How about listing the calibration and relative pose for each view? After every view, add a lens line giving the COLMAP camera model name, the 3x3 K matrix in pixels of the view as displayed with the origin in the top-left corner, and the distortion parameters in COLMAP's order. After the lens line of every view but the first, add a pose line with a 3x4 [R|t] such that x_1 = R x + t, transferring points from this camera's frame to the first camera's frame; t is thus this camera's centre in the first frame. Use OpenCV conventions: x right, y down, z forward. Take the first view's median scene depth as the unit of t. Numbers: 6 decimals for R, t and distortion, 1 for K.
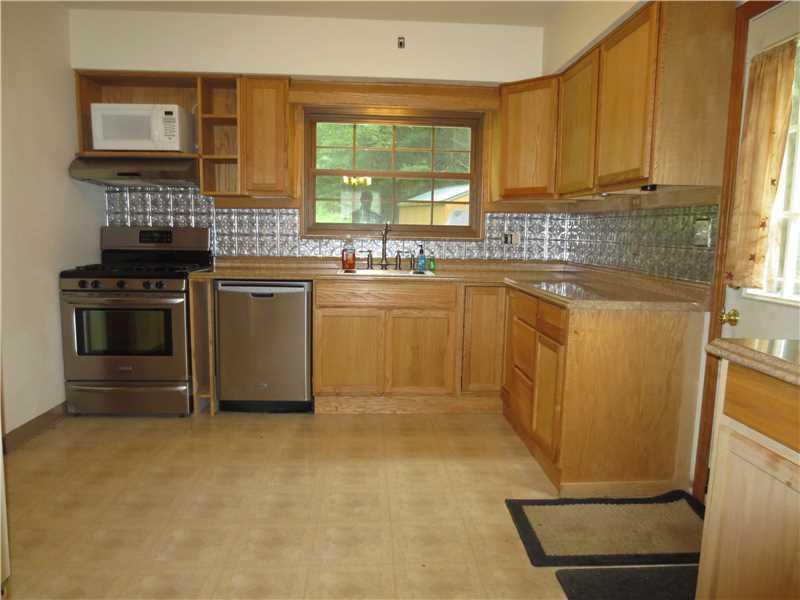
lens RADIAL K [[566.4, 0, 400.0], [0, 566.4, 300.0], [0, 0, 1]] dist [-0.031363, 0.002663]
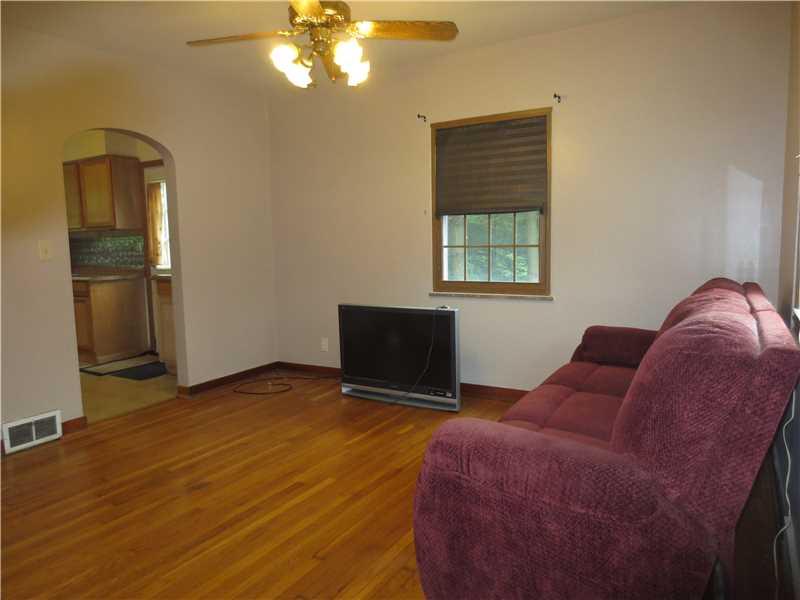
lens RADIAL K [[566.4, 0, 400.0], [0, 566.4, 300.0], [0, 0, 1]] dist [-0.031363, 0.002663]
pose [[0.572033, -0.122919, 0.810968, -0.934128], [0.136468, 0.989189, 0.053672, 0.153426], [-0.808798, 0.079969, 0.582624, -1.516843]]
